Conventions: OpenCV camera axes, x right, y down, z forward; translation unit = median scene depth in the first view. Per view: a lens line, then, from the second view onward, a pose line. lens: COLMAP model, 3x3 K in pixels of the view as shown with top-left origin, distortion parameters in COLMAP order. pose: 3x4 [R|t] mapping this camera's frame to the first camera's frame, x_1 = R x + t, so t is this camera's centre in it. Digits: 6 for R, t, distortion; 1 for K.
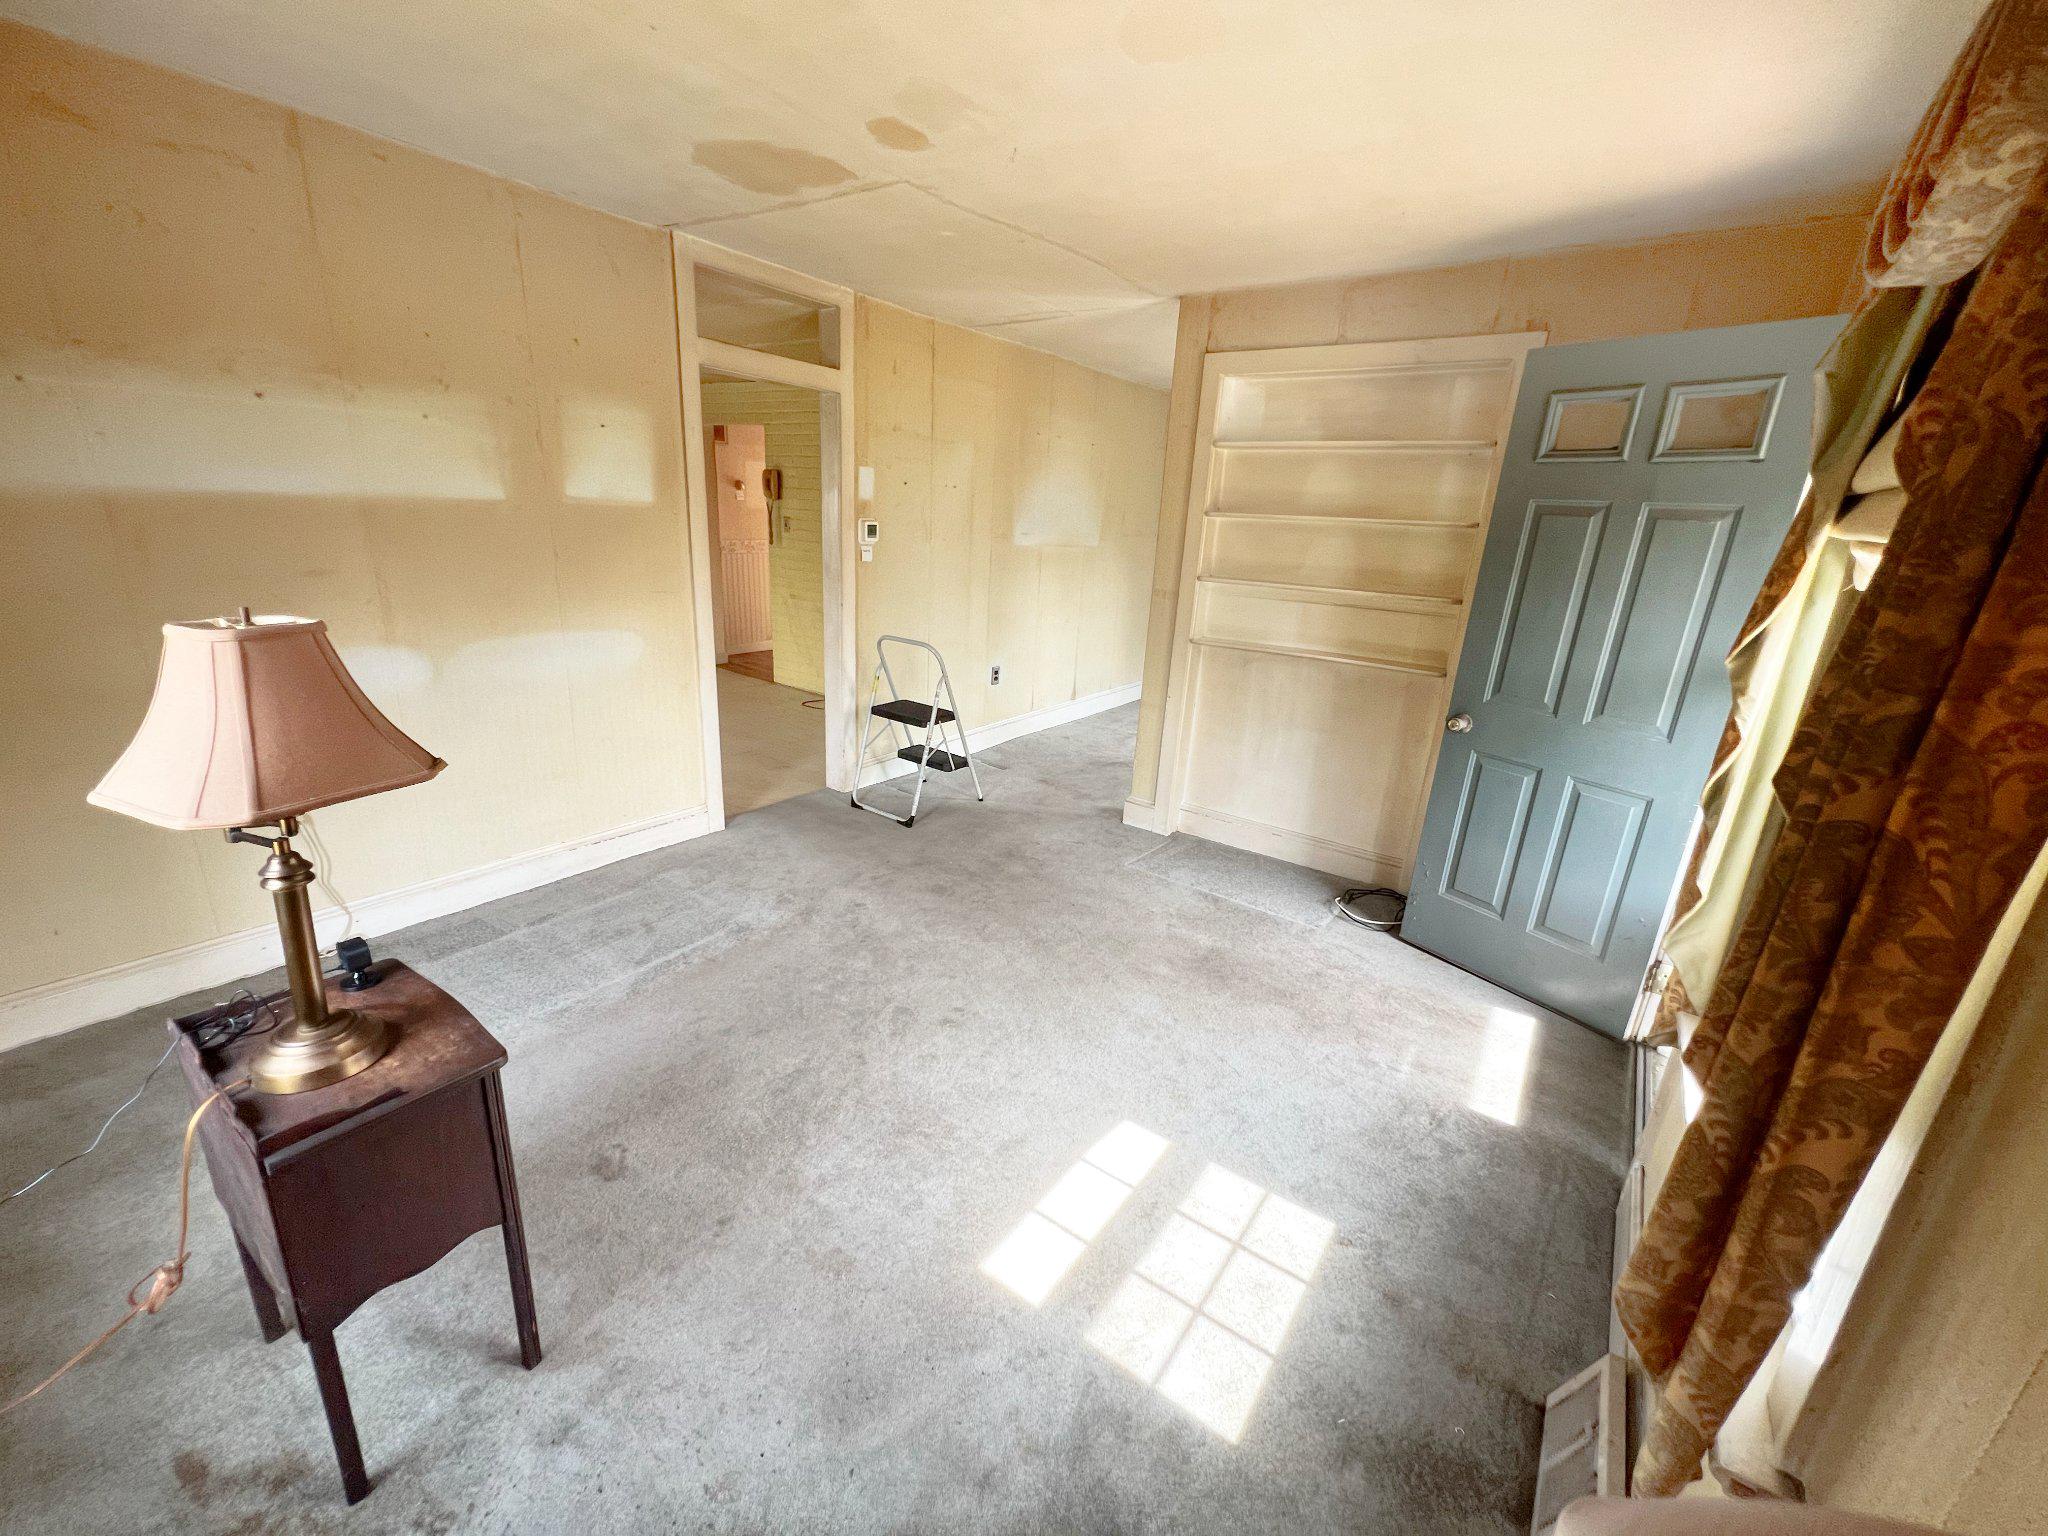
lens RADIAL K [[827.8, 0, 1022.7], [0, 827.8, 772.7], [0, 0, 1]] dist [-0.004477, 0.001102]
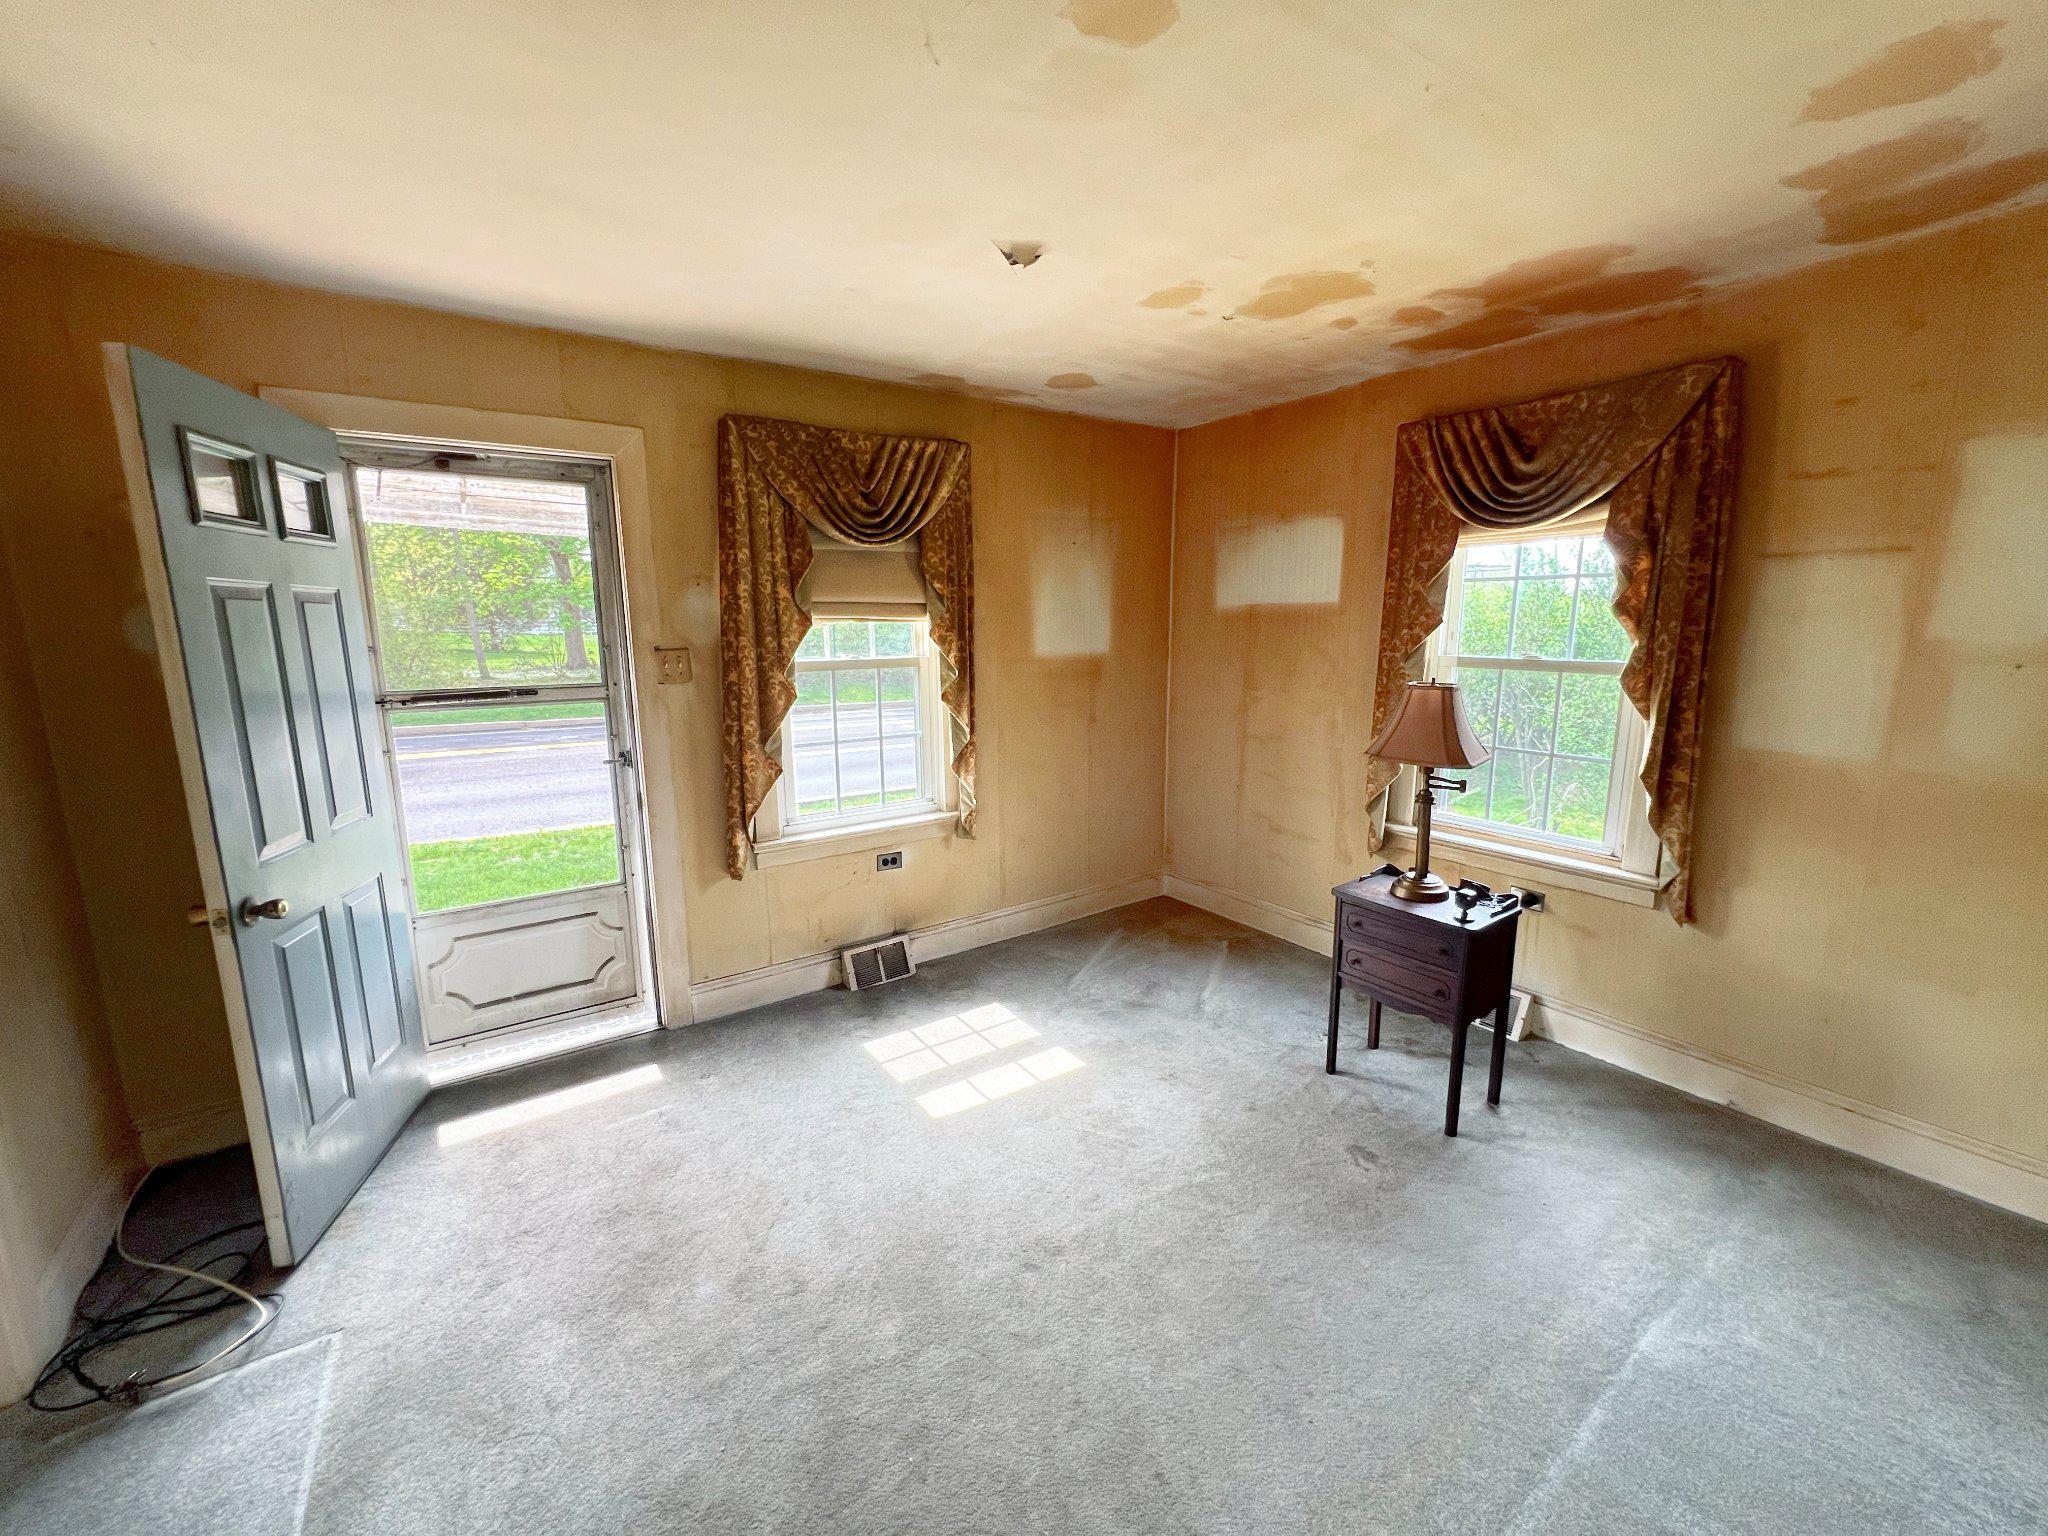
lens RADIAL K [[827.8, 0, 1019.0], [0, 827.8, 766.6], [0, 0, 1]] dist [-0.004477, 0.001102]
pose [[-0.944164, -0.107813, 0.311336, -0.264390], [0.053871, 0.881713, 0.468700, -0.501844], [-0.325041, 0.459302, -0.826674, 1.489959]]
